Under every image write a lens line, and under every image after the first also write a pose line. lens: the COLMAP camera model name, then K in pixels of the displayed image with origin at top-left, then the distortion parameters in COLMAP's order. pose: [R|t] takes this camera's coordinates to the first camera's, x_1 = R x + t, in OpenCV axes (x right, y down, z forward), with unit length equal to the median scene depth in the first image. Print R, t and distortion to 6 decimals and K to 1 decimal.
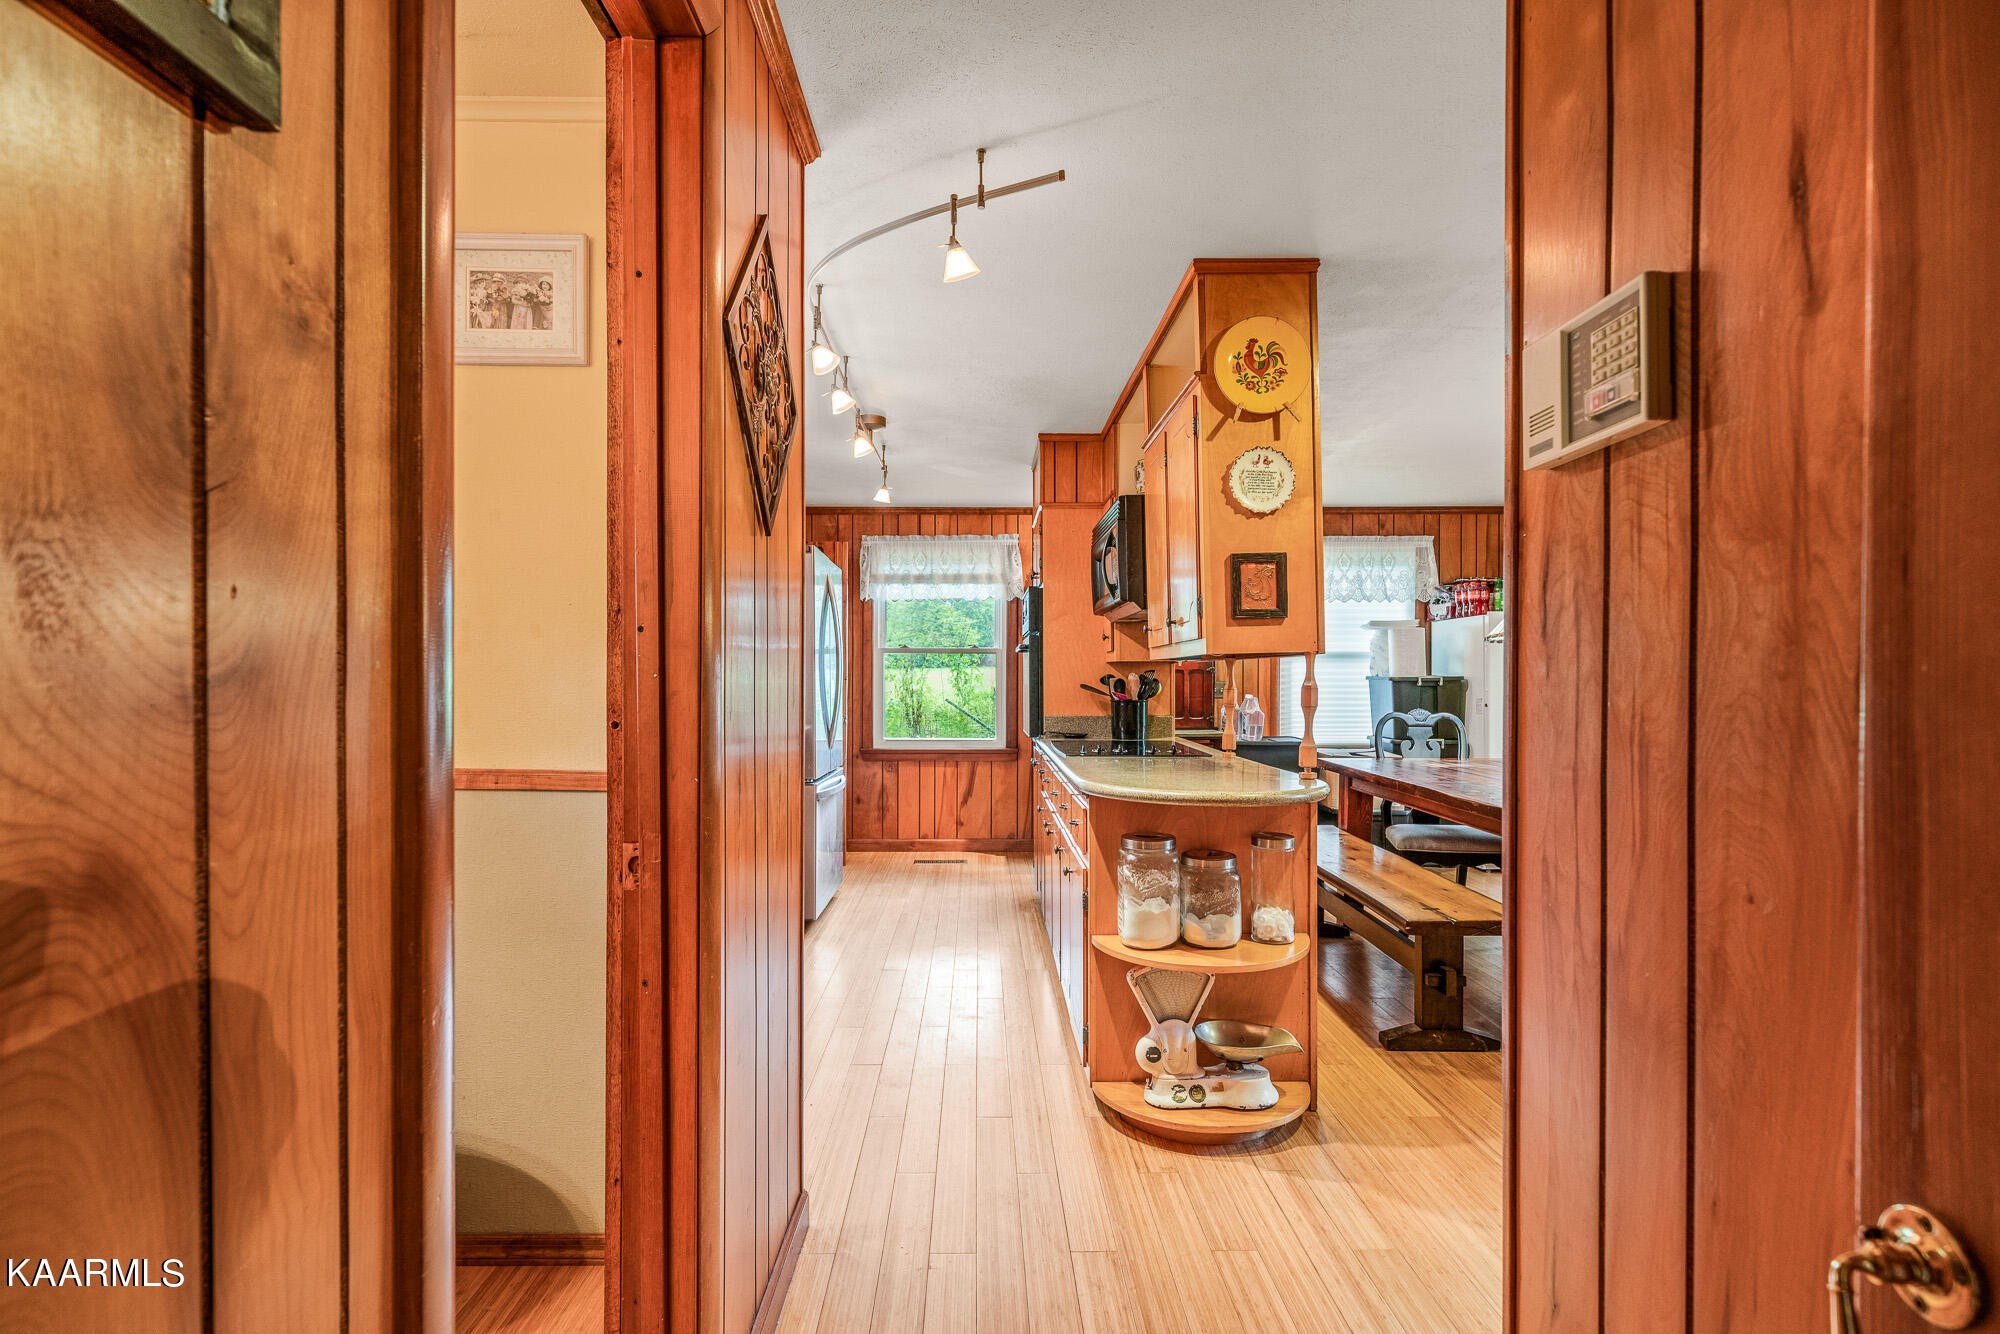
lens RADIAL K [[999.1, 0, 1009.7], [0, 999.1, 679.4], [0, 0, 1]] dist [0.007167, 0.001092]
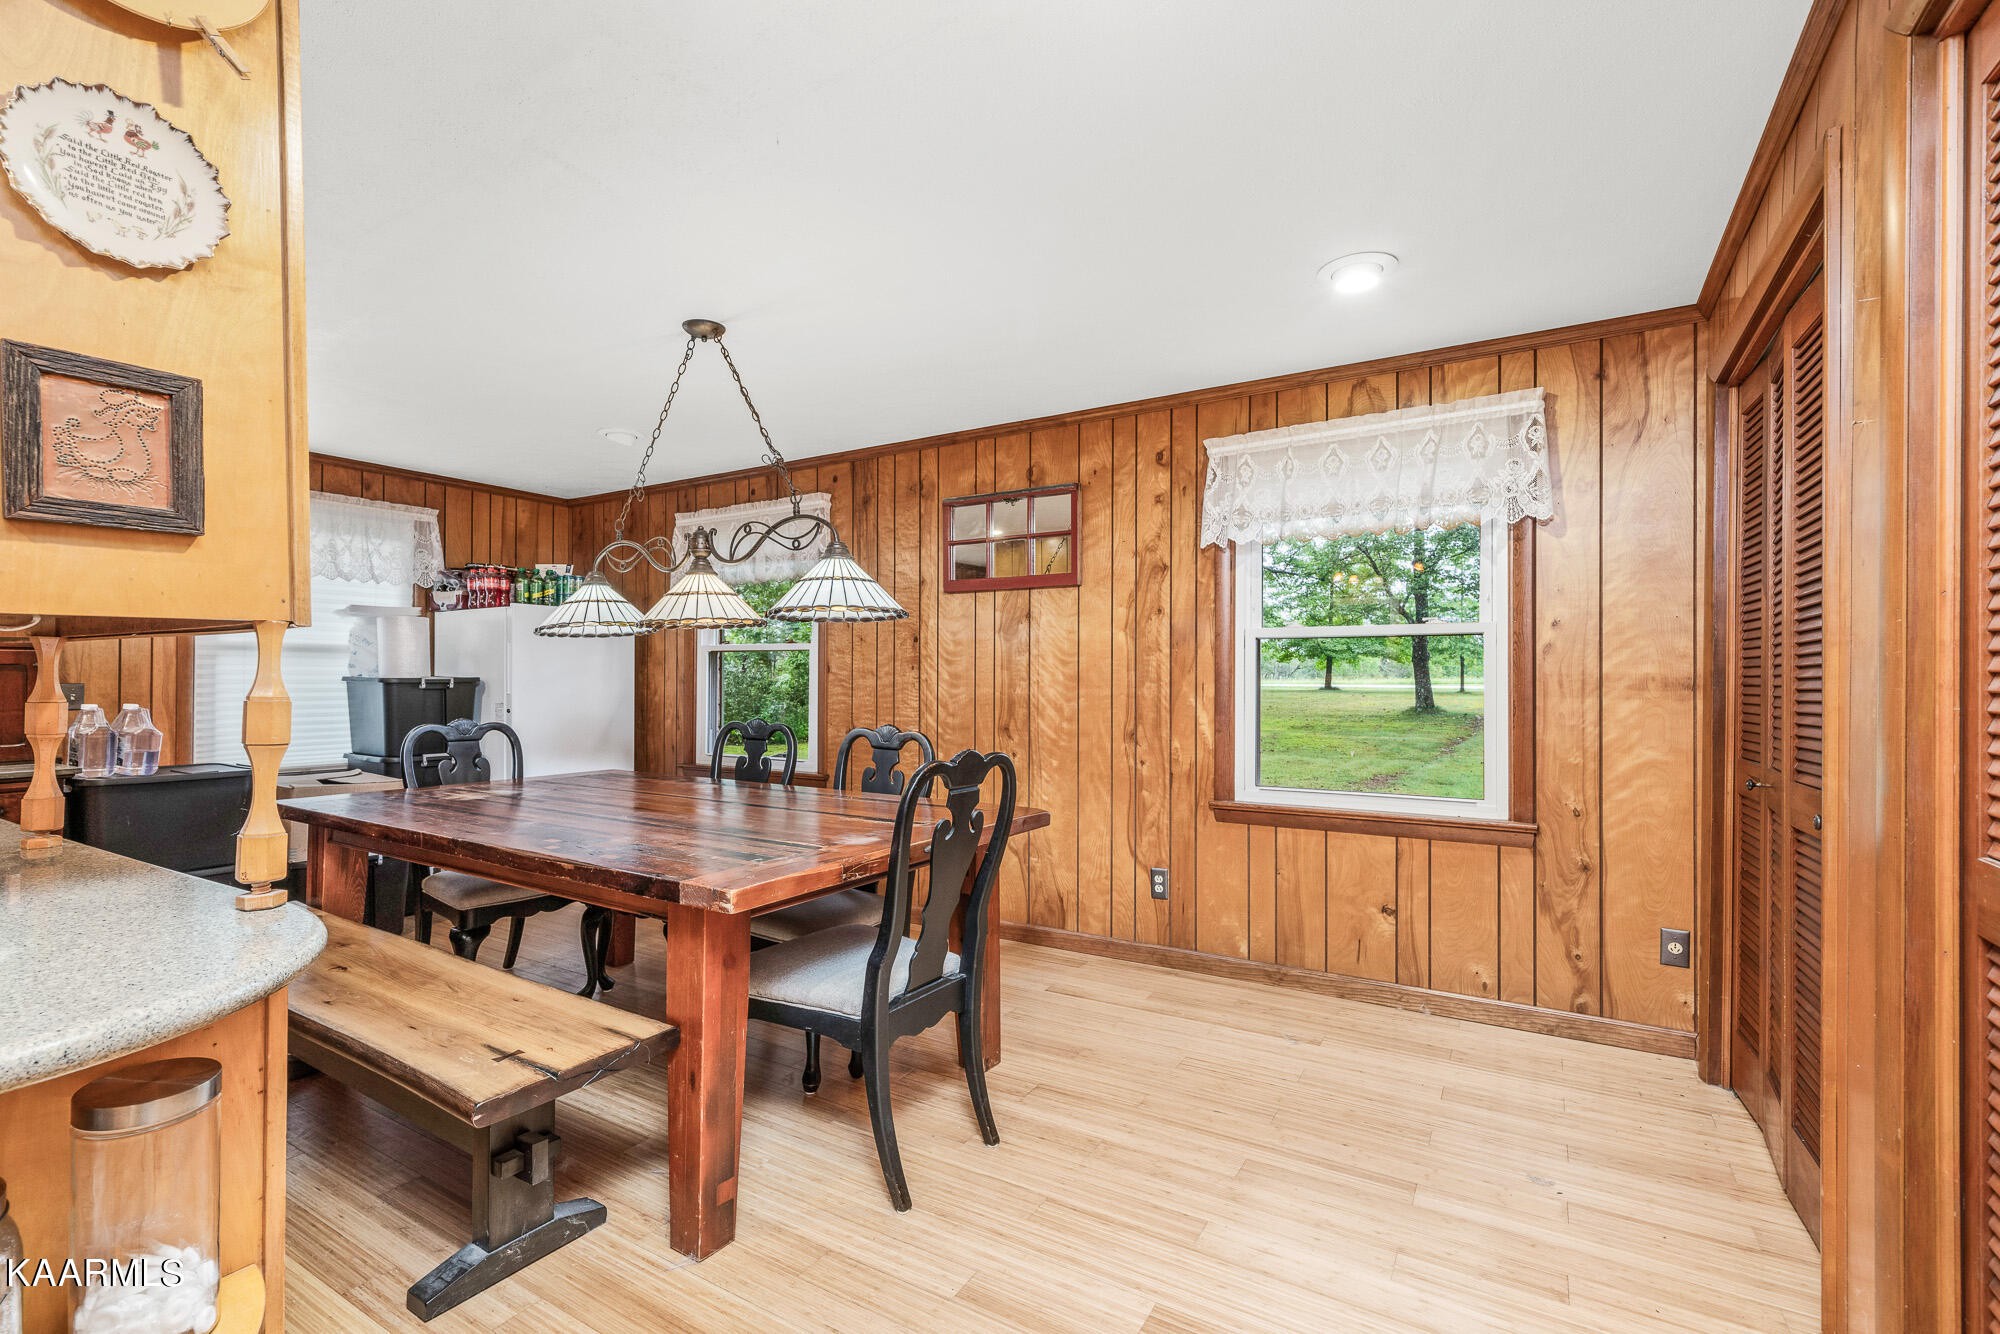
lens RADIAL K [[879.7, 0, 1002.2], [0, 879.7, 680.7], [0, 0, 1]] dist [0.009792, 0.000226]
pose [[0.540924, 0.003932, 0.841063, 0.060466], [-0.004119, 0.999989, -0.002026, -0.000537], [-0.841062, -0.002369, 0.540934, 0.214454]]
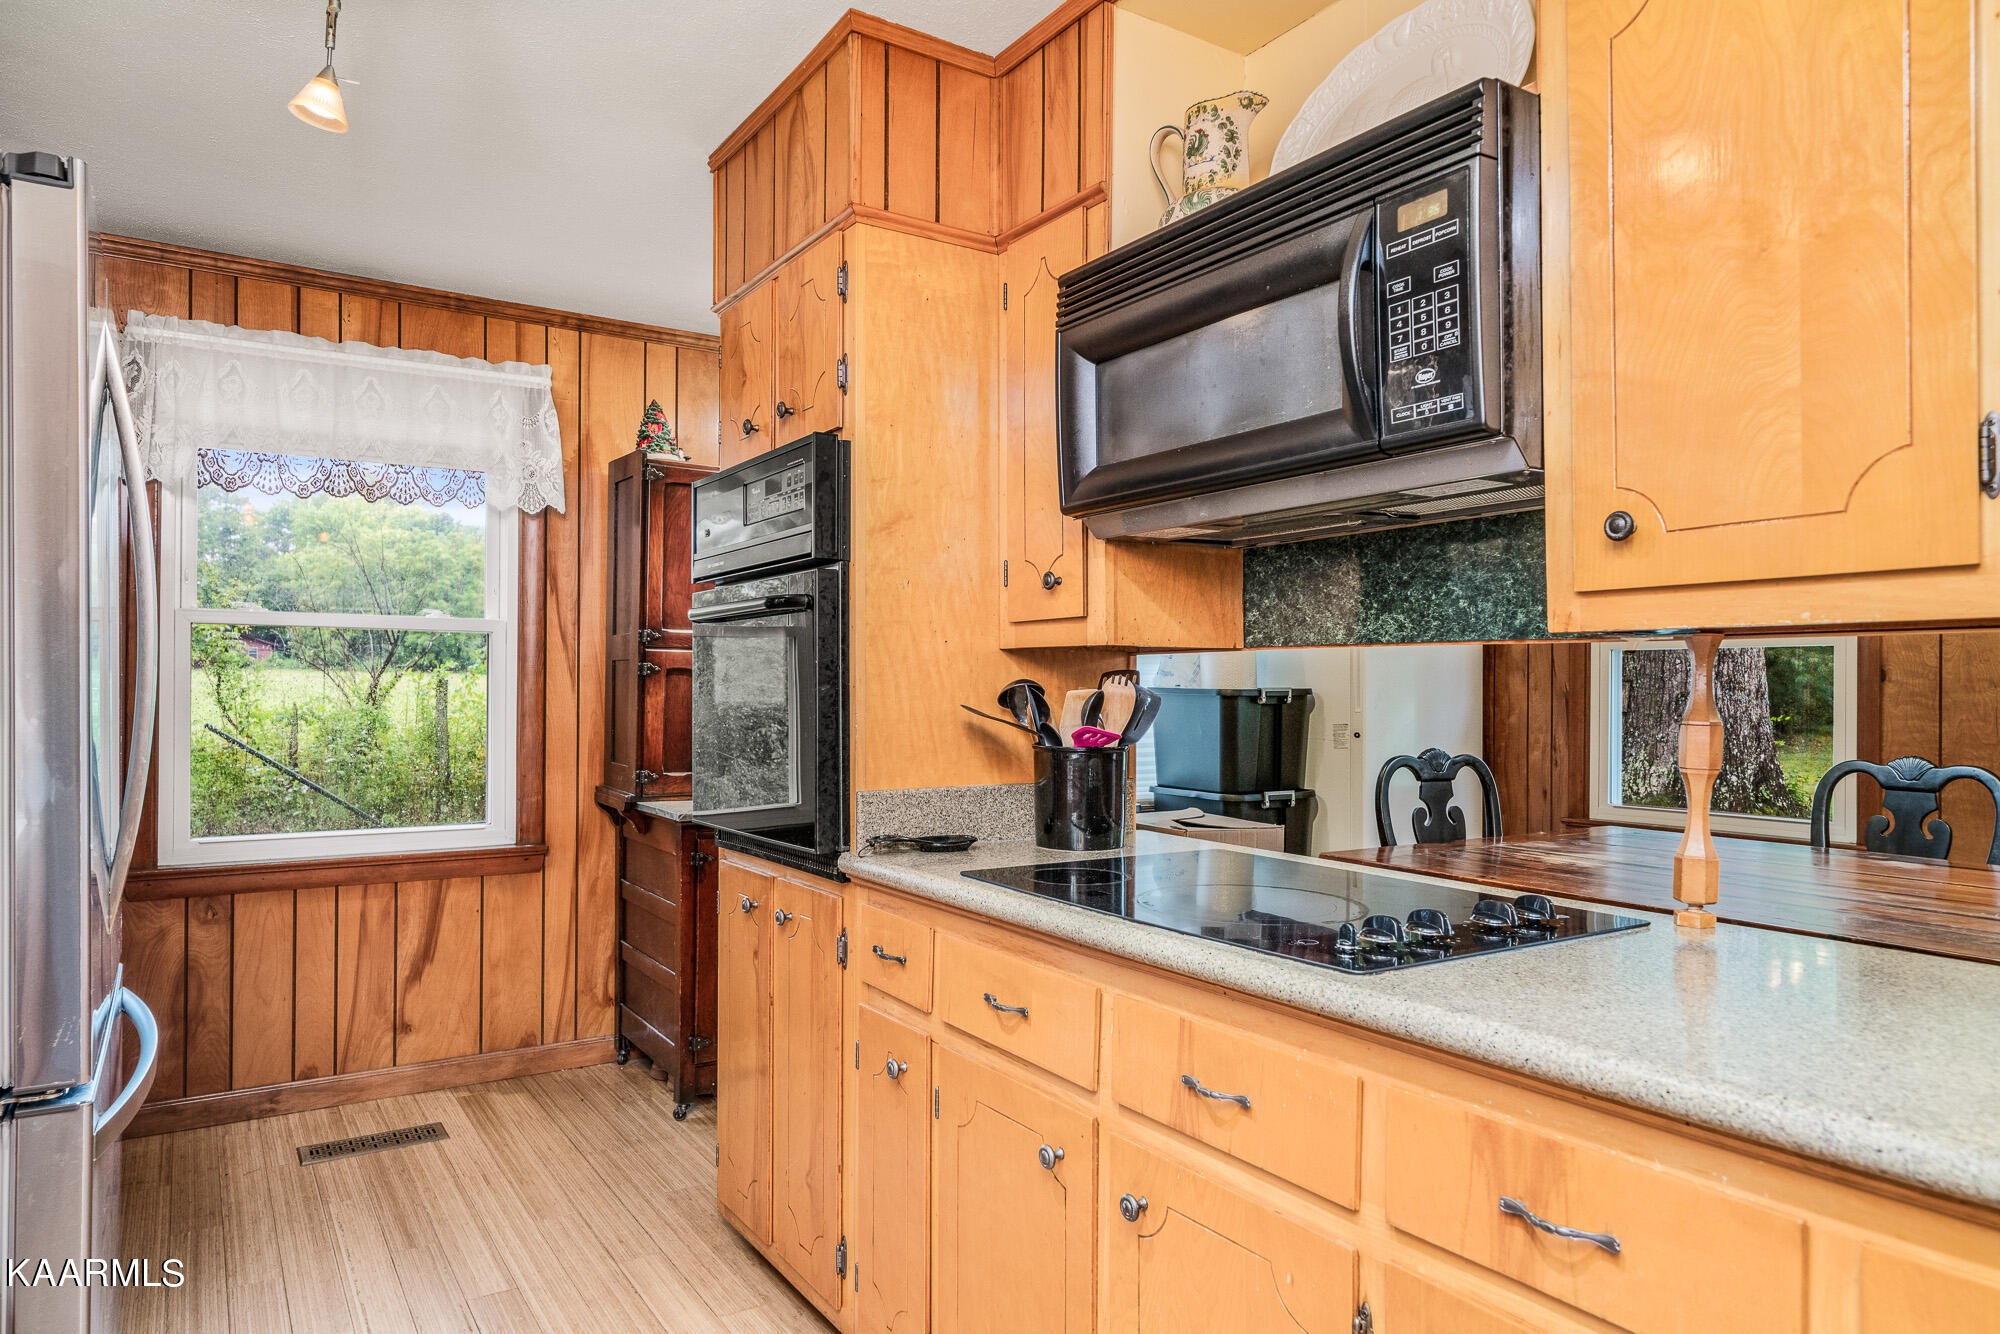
lens RADIAL K [[1254.4, 0, 1007.6], [0, 1254.4, 687.7], [0, 0, 1]] dist [0.007635, -0.000118]
pose [[0.851825, 0.006015, 0.523792, -0.112433], [-0.004960, 0.999982, -0.003417, -0.000099], [-0.523803, 0.000313, 0.851840, 0.412477]]
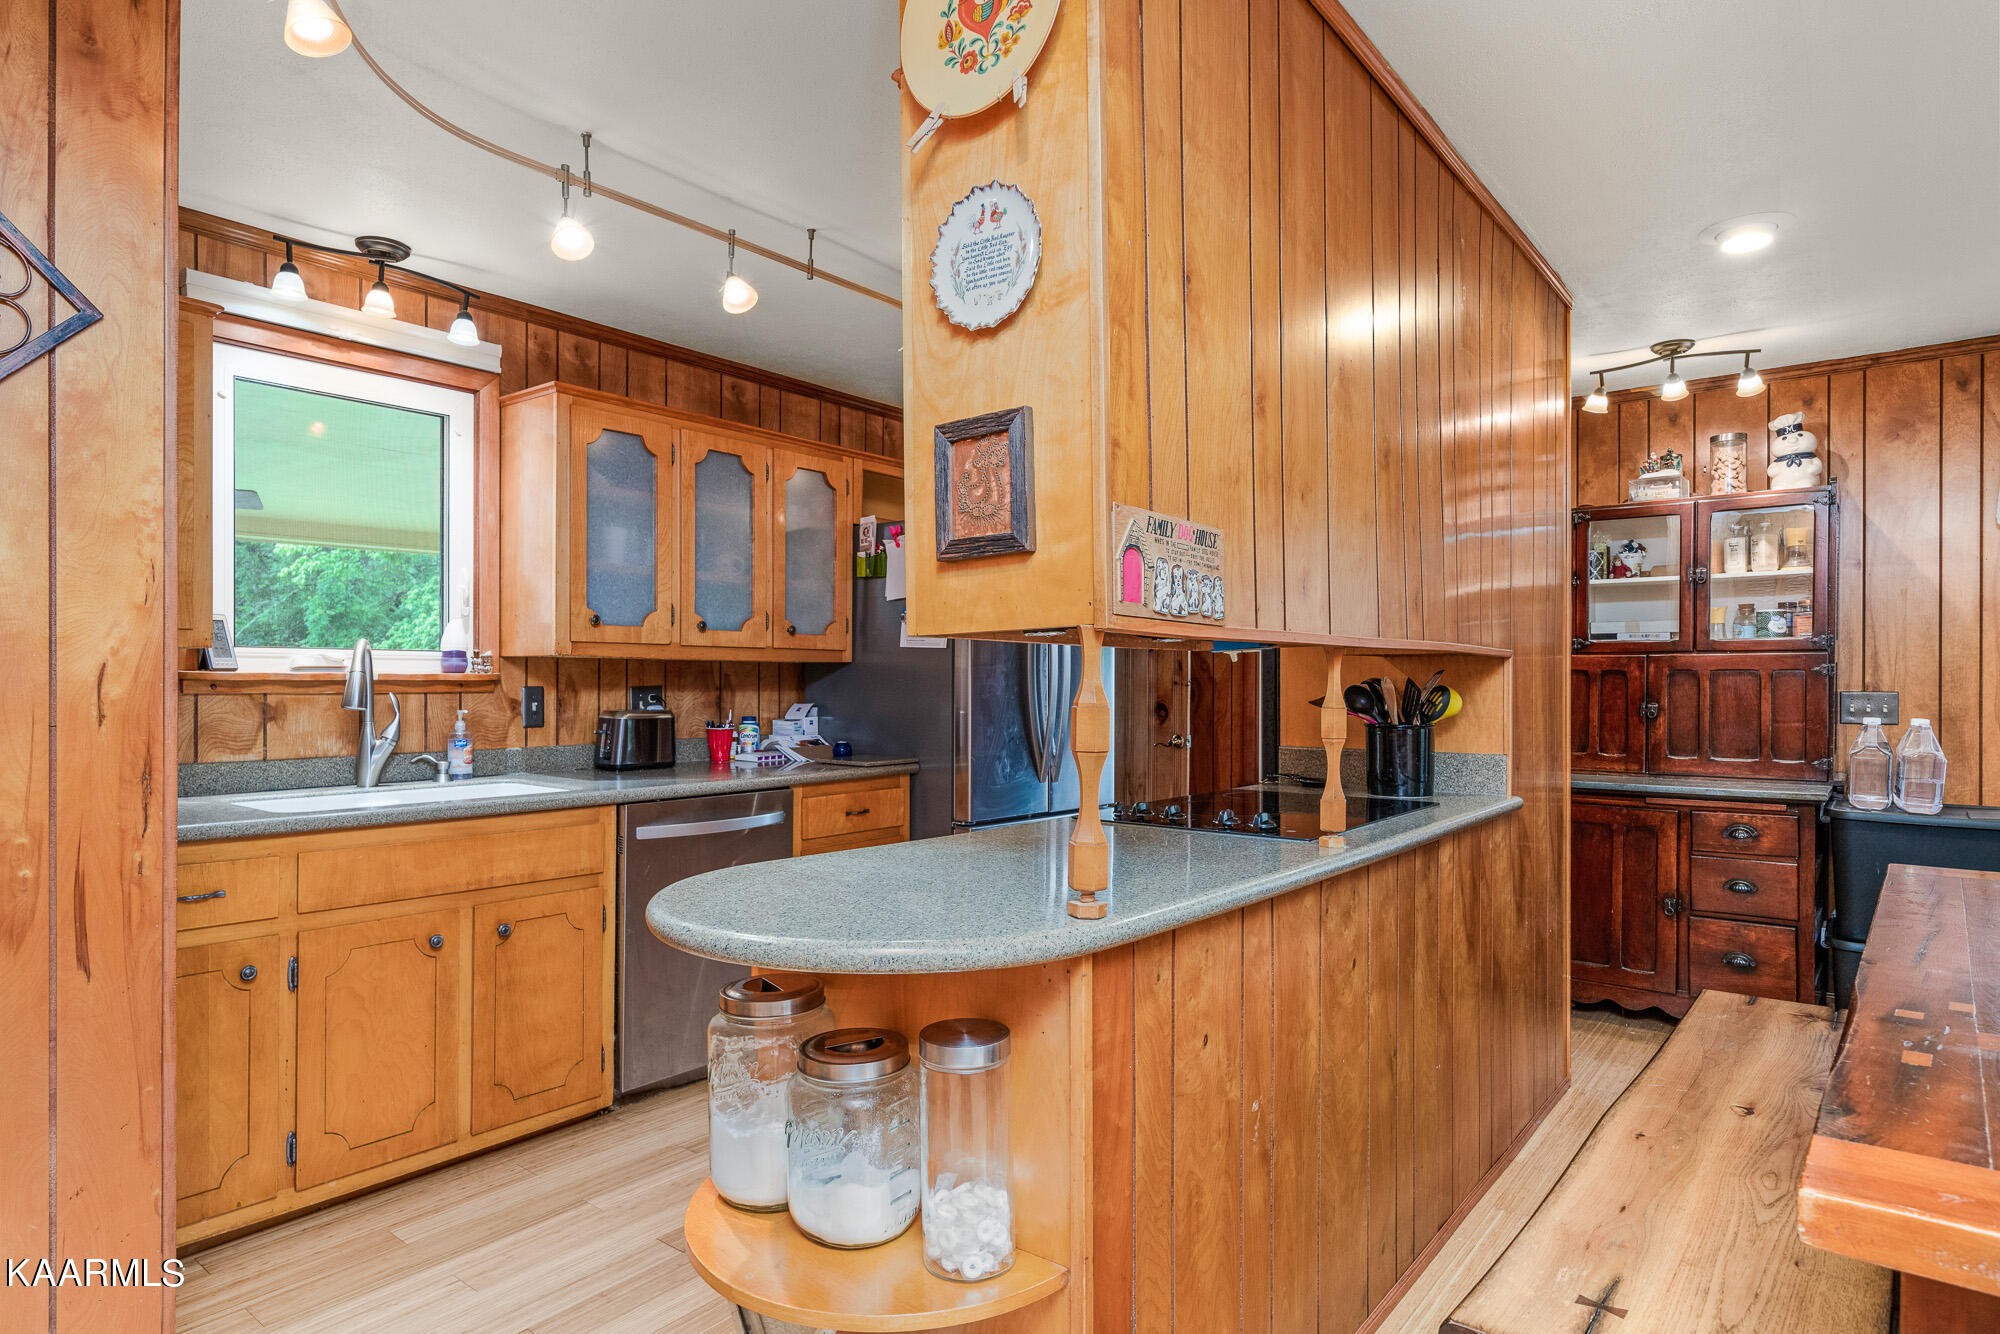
lens RADIAL K [[1210.8, 0, 1010.5], [0, 1210.8, 673.9], [0, 0, 1]] dist [0.010832, 0.000757]
pose [[0.760298, -0.004195, -0.649561, 0.260251], [-0.001161, 0.999969, -0.007816, -0.001108], [0.649574, 0.006696, 0.760269, 0.242512]]
